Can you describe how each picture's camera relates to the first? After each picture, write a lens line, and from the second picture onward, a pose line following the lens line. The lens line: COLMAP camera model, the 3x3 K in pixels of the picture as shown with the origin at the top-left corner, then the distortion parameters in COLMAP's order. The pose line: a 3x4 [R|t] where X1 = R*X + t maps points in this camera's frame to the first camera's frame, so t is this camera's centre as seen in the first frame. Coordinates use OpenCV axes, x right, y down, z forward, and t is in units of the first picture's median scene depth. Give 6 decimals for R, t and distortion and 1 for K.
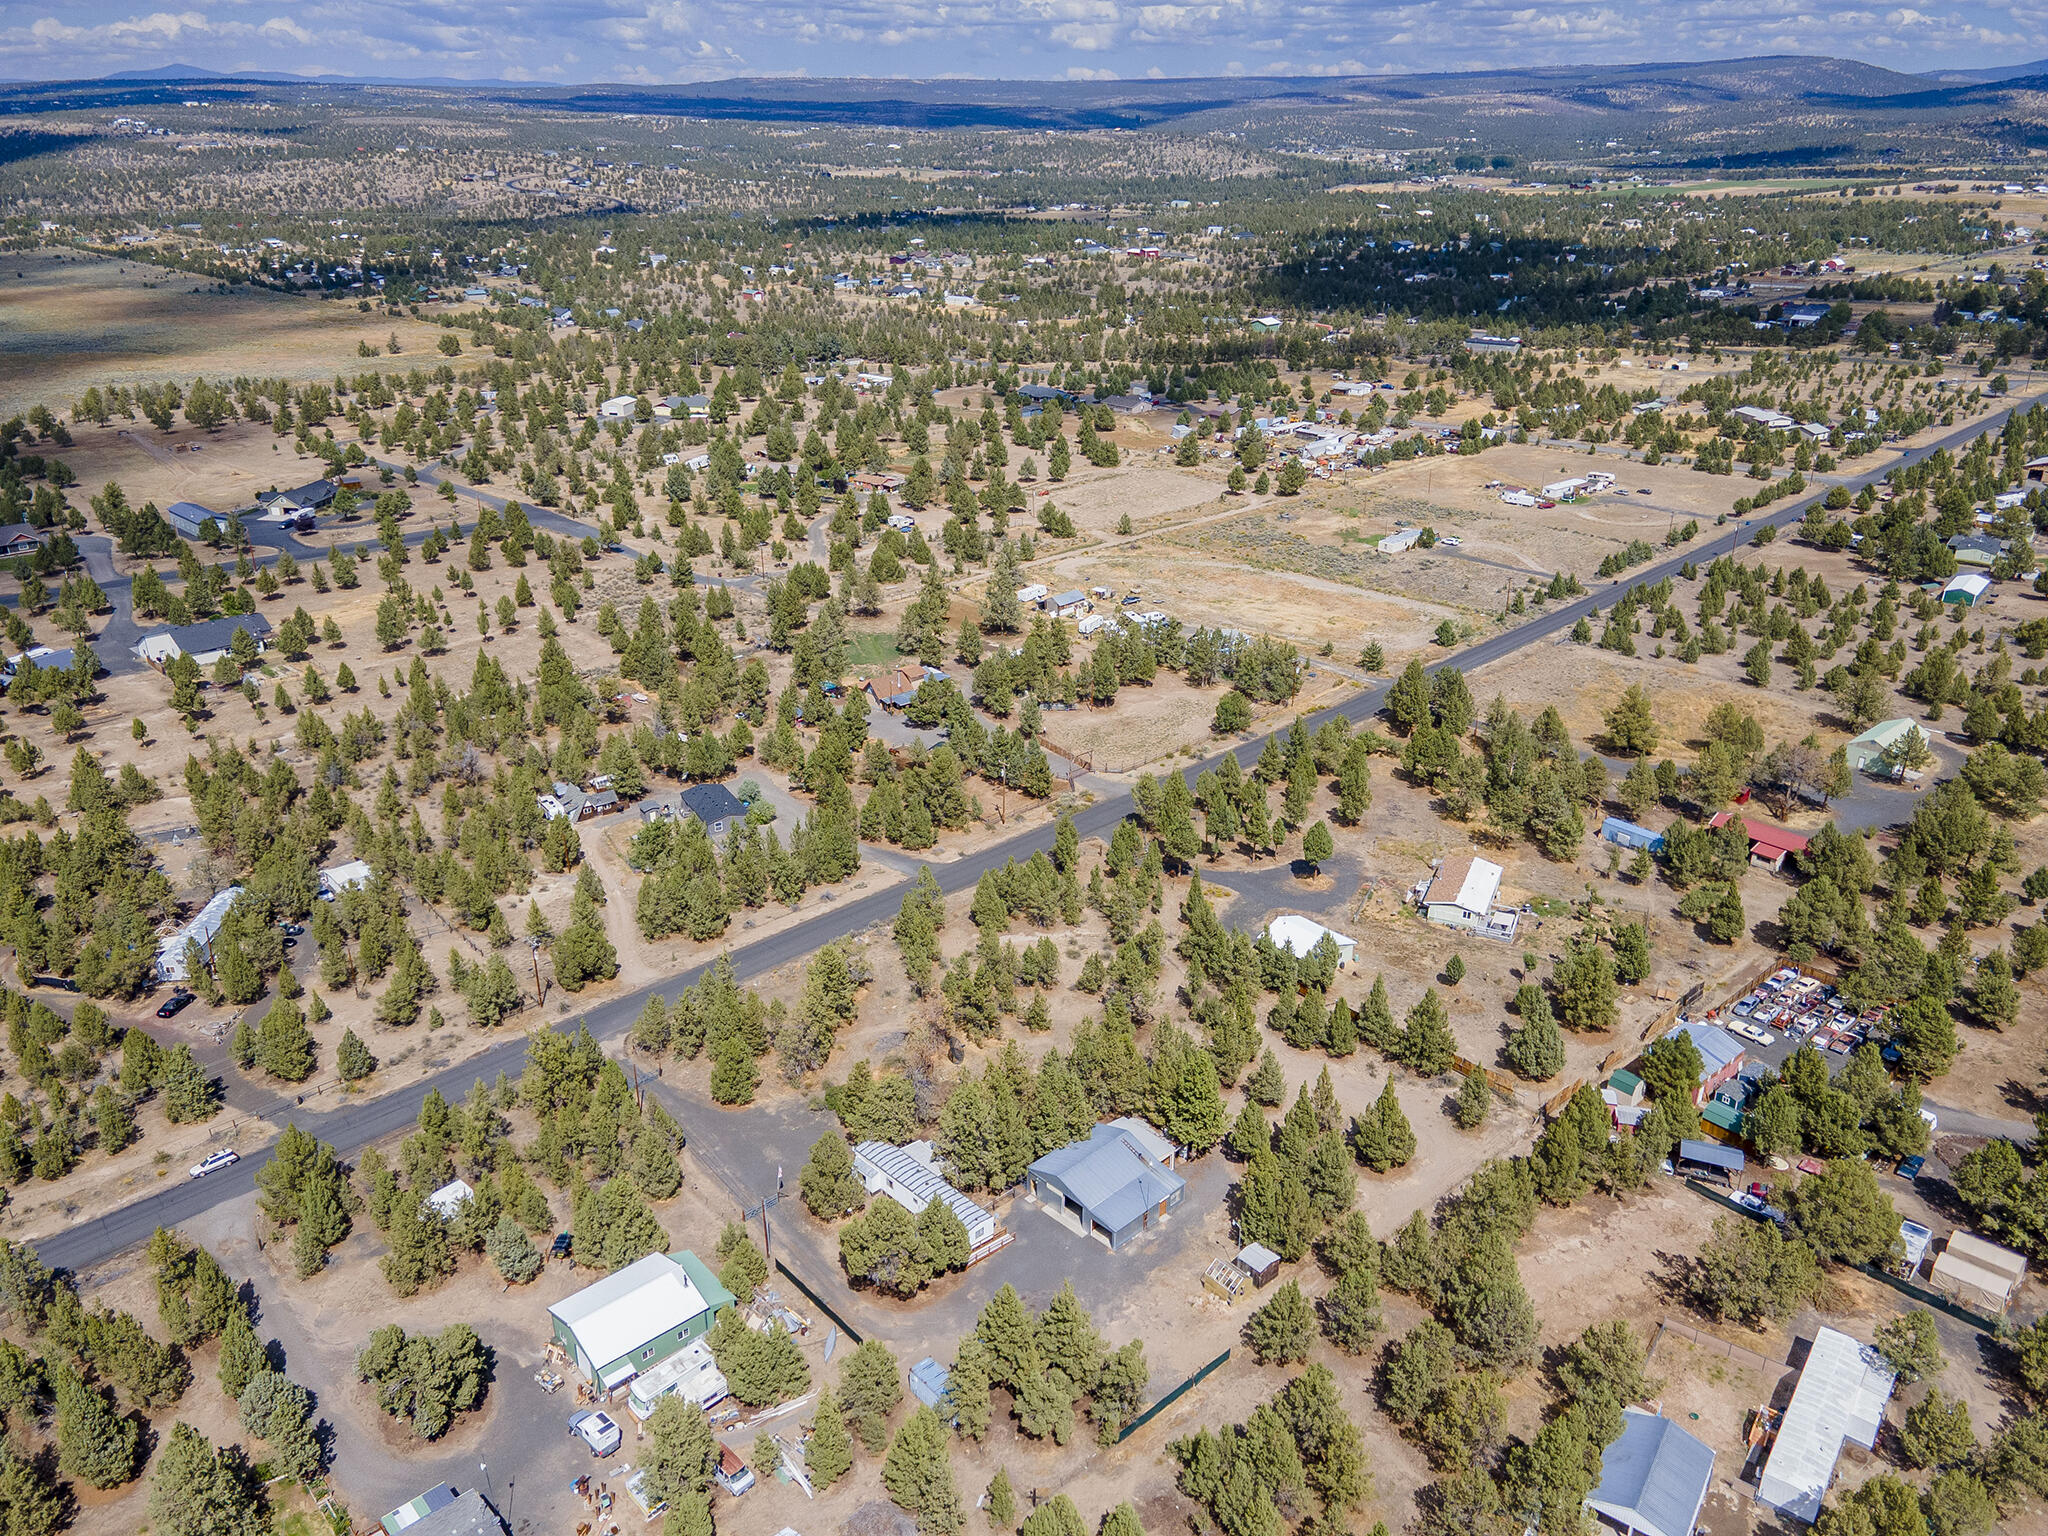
lens RADIAL K [[1490.2, 0, 1013.7], [0, 1490.2, 773.9], [0, 0, 1]] dist [0.039757, 0.012432]
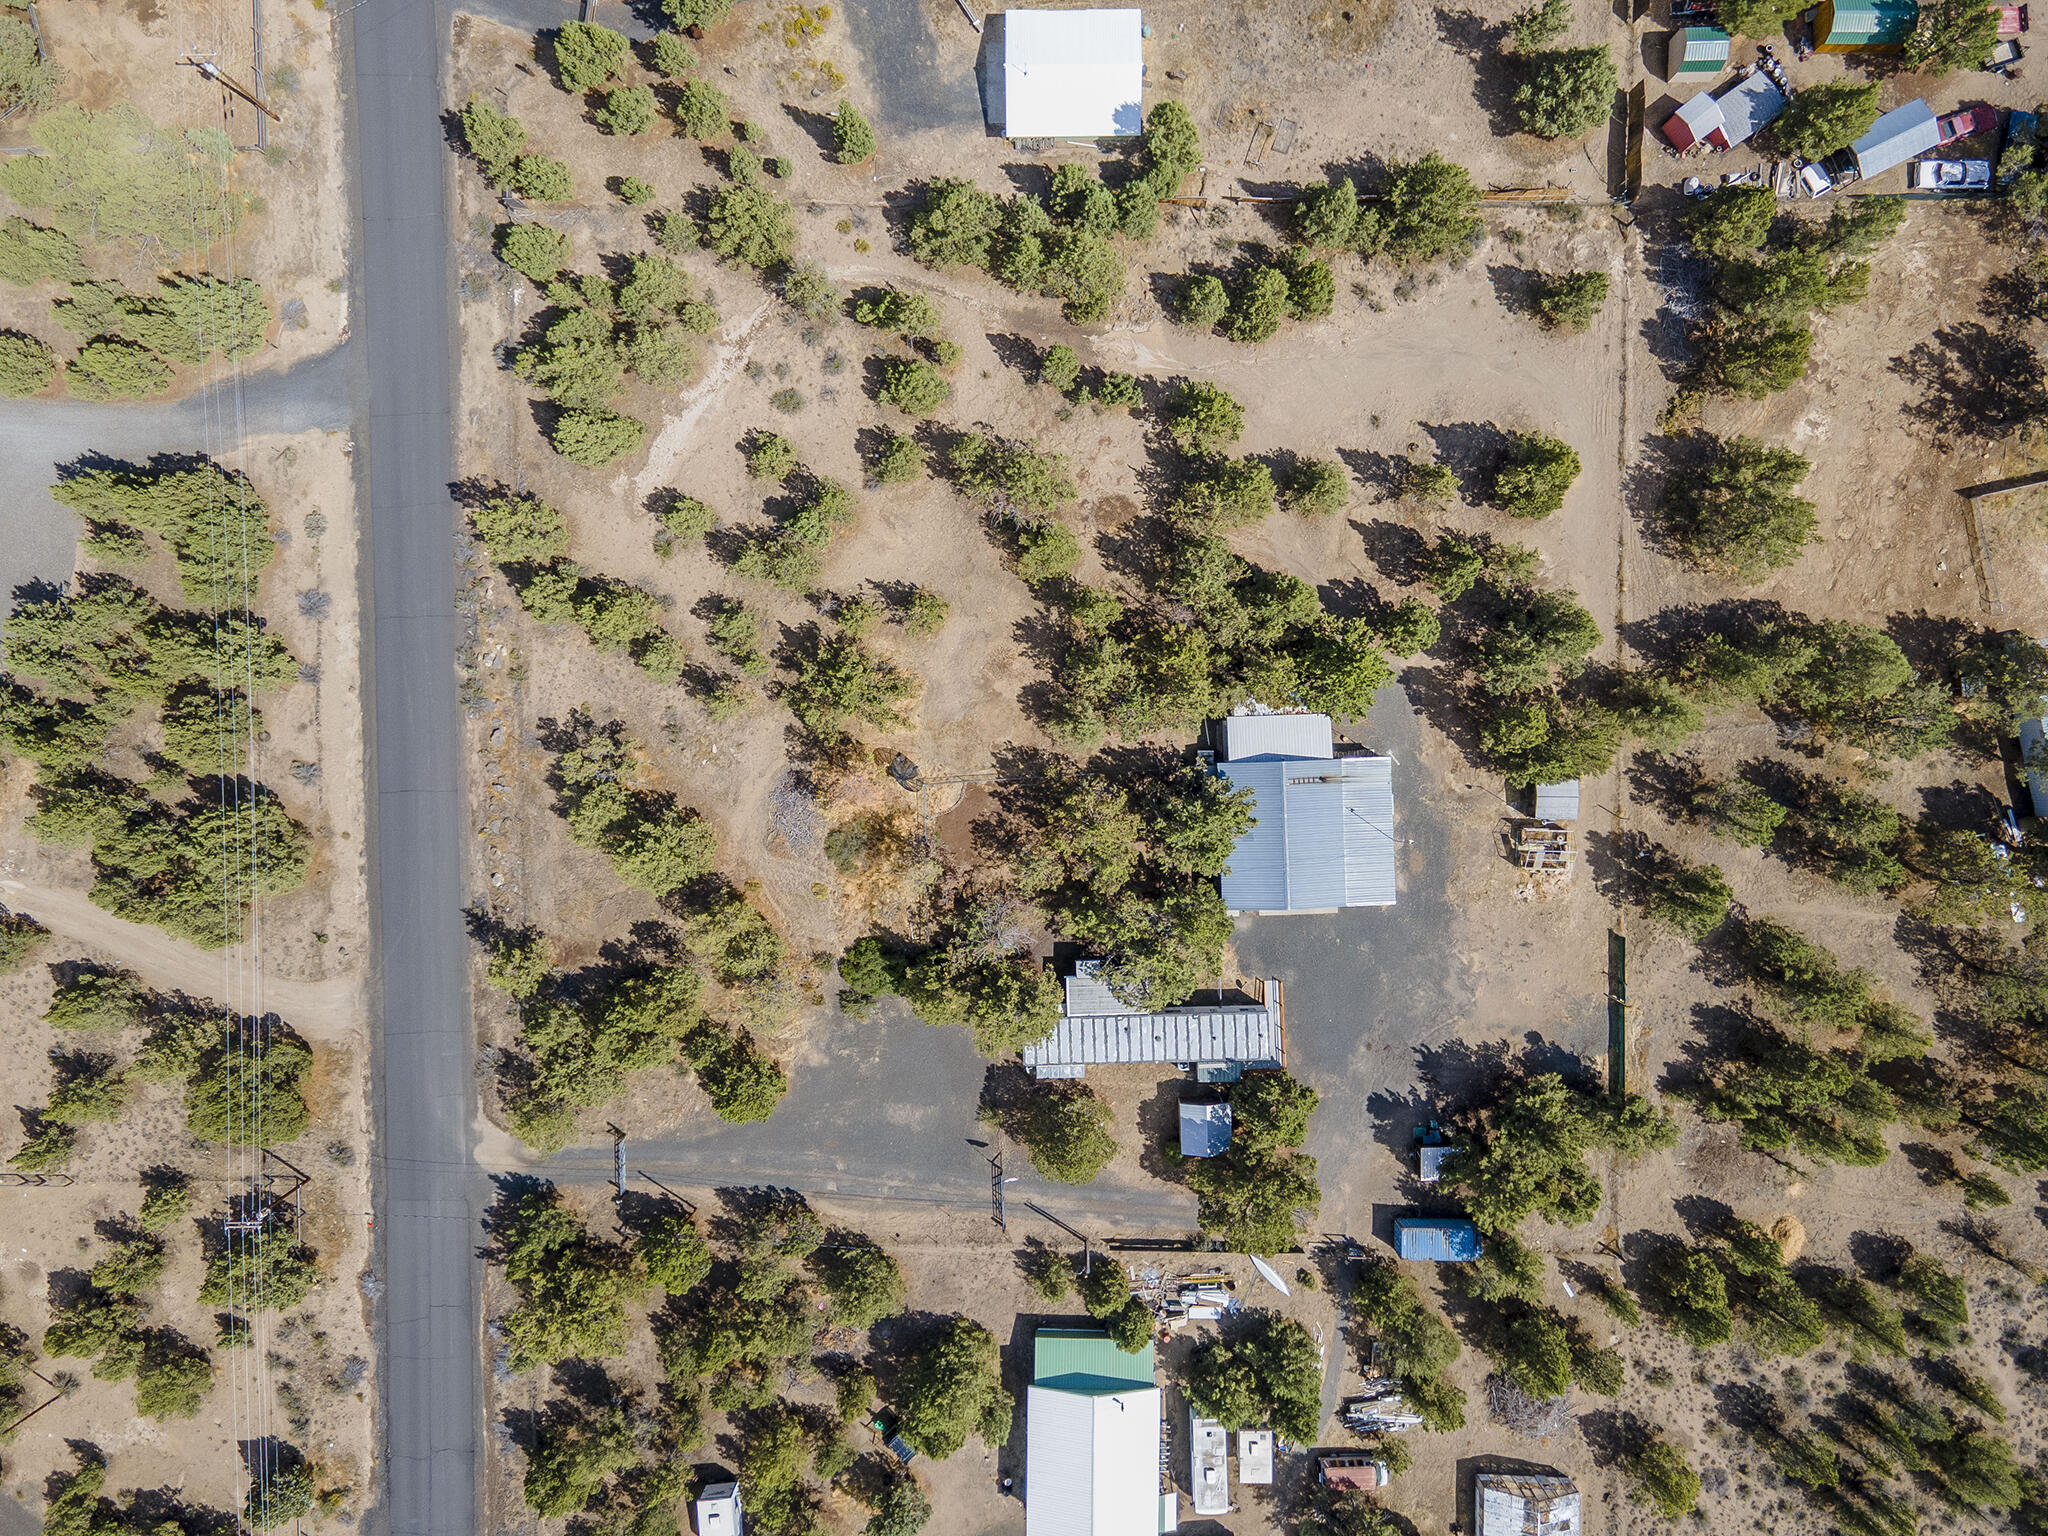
lens RADIAL K [[1490.2, 0, 1028.2], [0, 1490.2, 755.8], [0, 0, 1]] dist [0.039757, 0.012432]
pose [[0.666764, -0.744862, -0.024615, 0.018825], [0.313364, 0.250235, 0.916070, -0.427935], [-0.676186, -0.618517, 0.400261, 0.833536]]
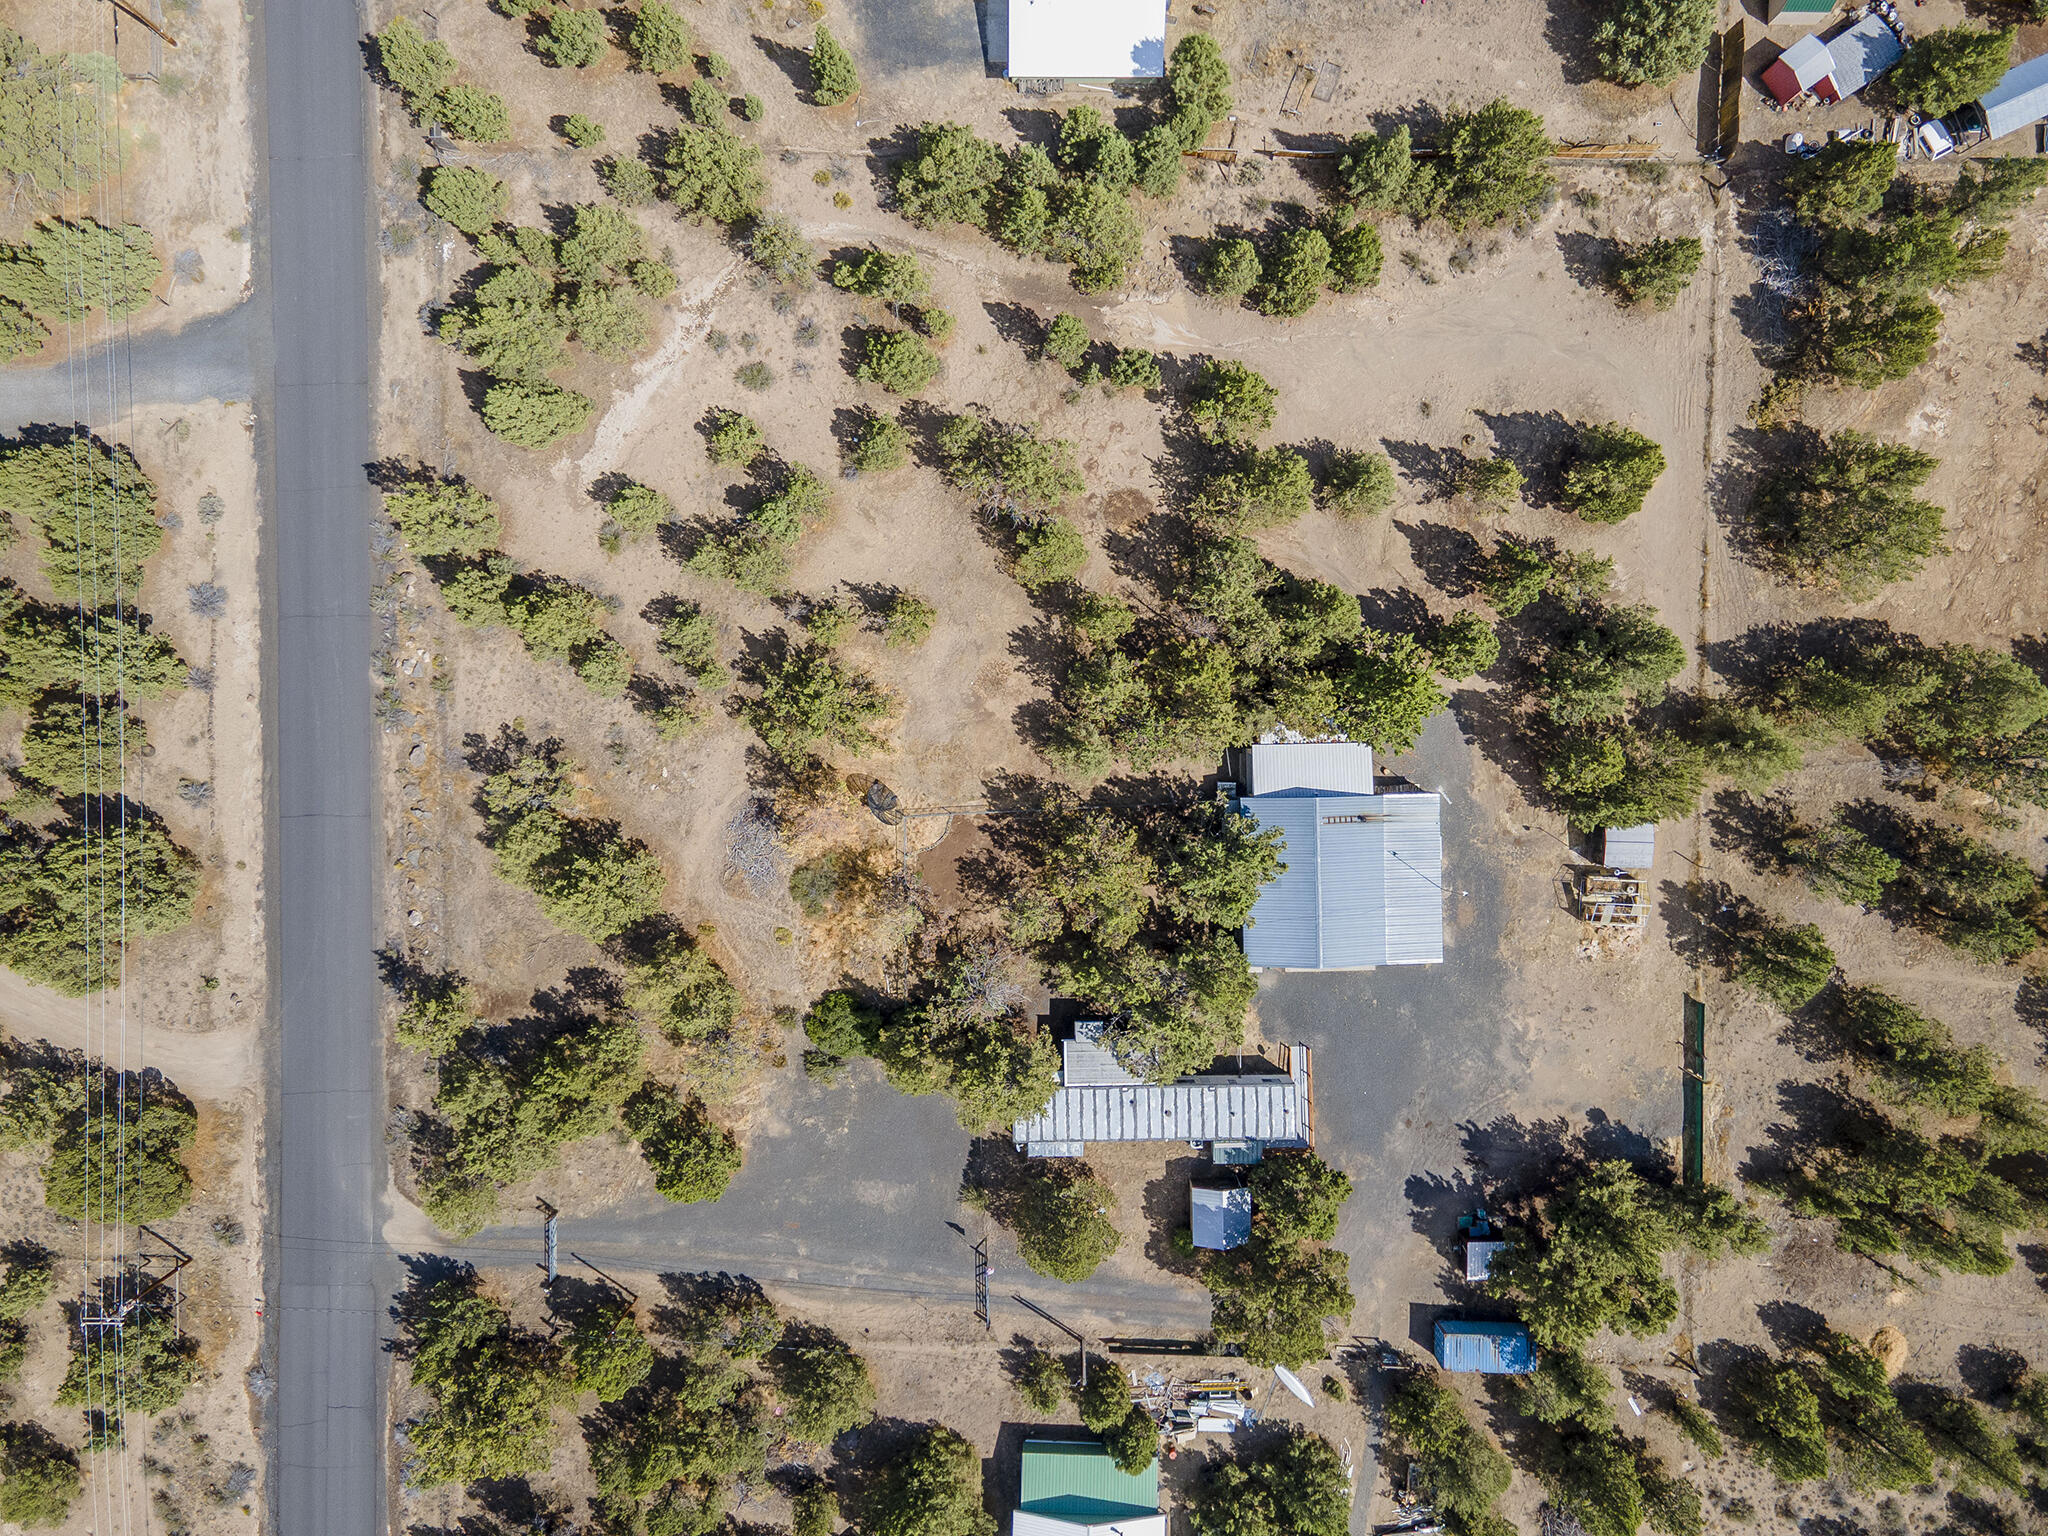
lens RADIAL K [[1490.2, 0, 1028.7], [0, 1490.2, 759.4], [0, 0, 1]] dist [0.039757, 0.012432]
pose [[0.677414, -0.735278, -0.021815, 0.024368], [0.305929, 0.254635, 0.917370, -0.348239], [-0.668967, -0.628114, 0.397436, 0.877052]]
